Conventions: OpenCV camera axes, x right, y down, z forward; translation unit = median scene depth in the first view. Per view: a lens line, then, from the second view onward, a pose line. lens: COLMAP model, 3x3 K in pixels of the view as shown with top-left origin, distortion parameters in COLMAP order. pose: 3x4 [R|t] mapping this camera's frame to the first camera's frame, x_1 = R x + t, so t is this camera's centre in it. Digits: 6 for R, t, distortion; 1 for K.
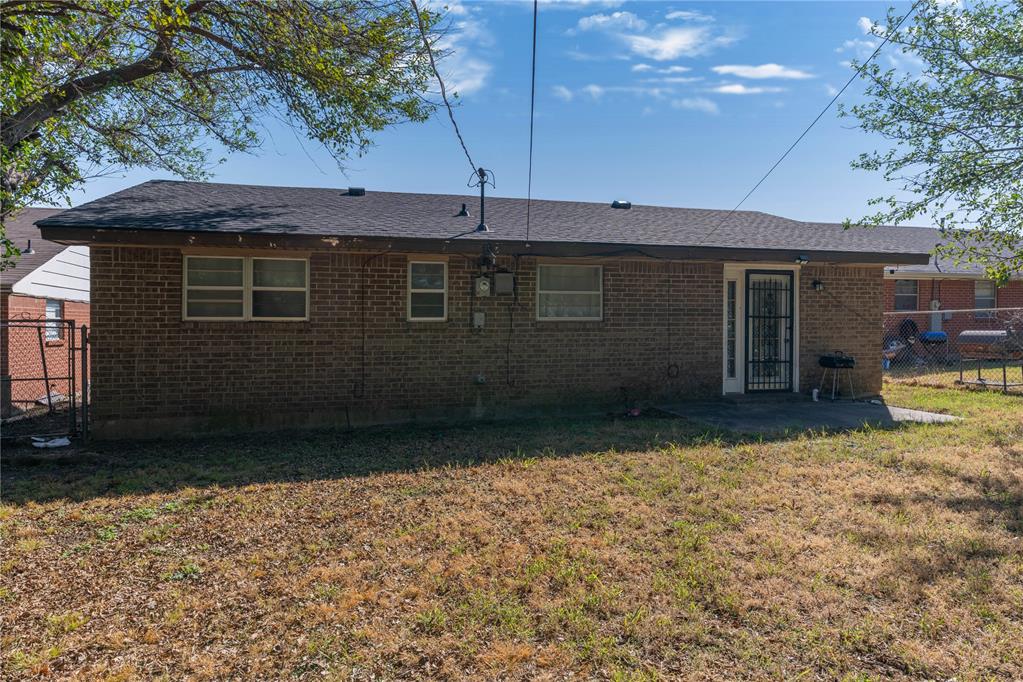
lens RADIAL K [[607.1, 0, 481.6], [0, 607.1, 330.7], [0, 0, 1]] dist [0.002653, 0.000853]
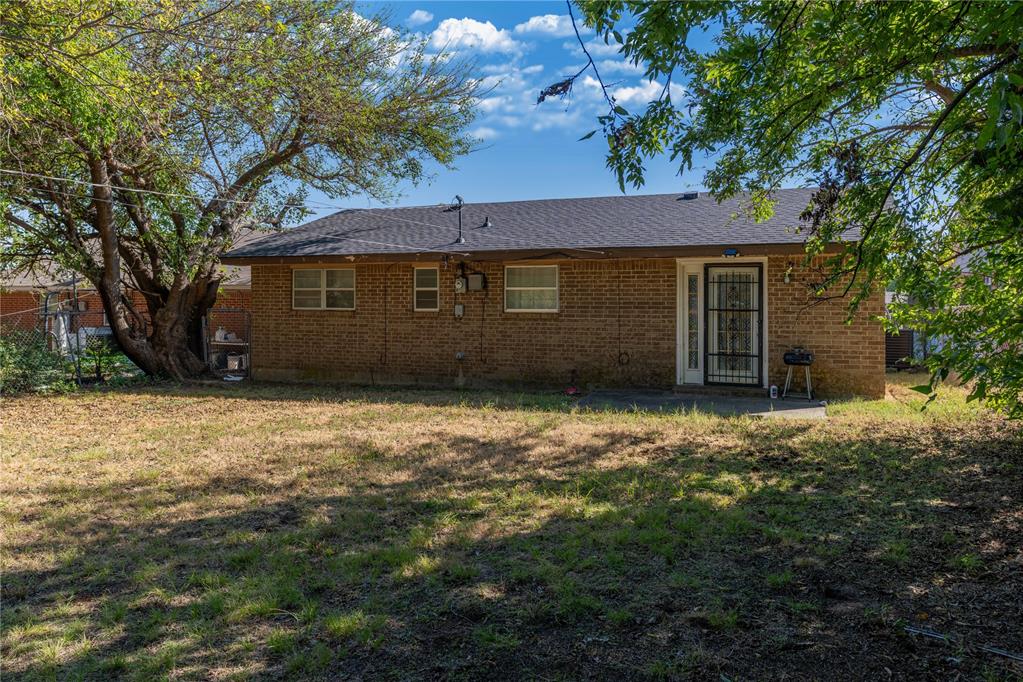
lens RADIAL K [[734.4, 0, 507.0], [0, 734.4, 304.8], [0, 0, 1]] dist [0.004560, -0.001571]
pose [[0.808800, 0.006774, -0.588045, 0.952057], [-0.011508, 0.999925, -0.004308, -0.023422], [0.587971, 0.010252, 0.808817, -0.207462]]
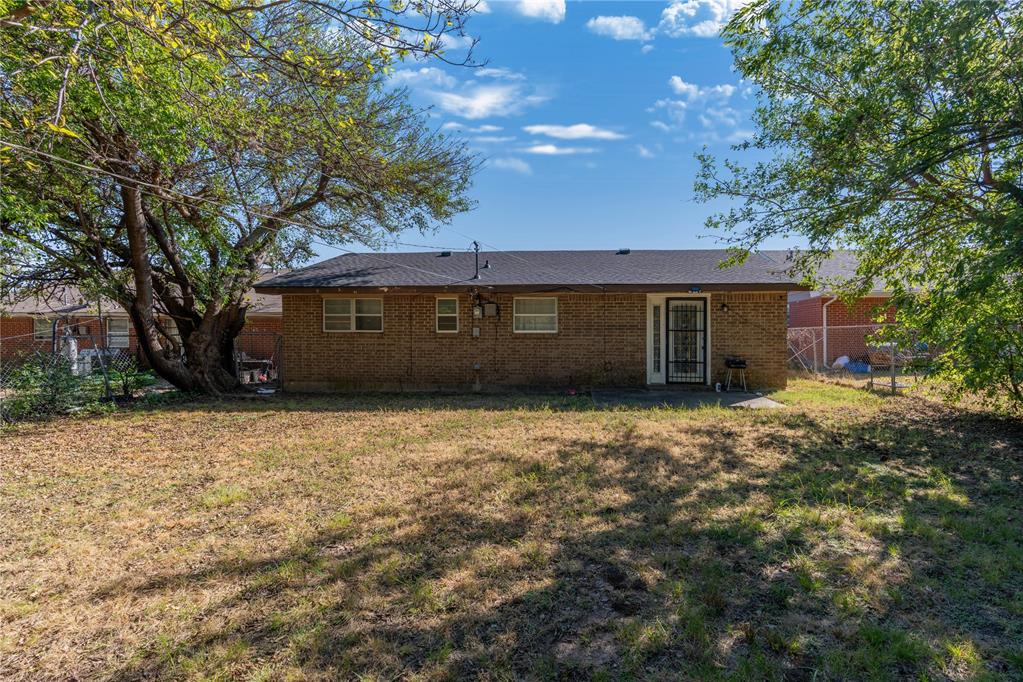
lens RADIAL K [[464.7, 0, 536.3], [0, 464.7, 340.3], [0, 0, 1]] dist [-0.004772, 0.002841]
pose [[0.943768, 0.011601, -0.330405, 0.541602], [-0.006900, 0.999858, 0.015397, -0.015298], [0.330536, -0.012251, 0.943714, -0.144283]]
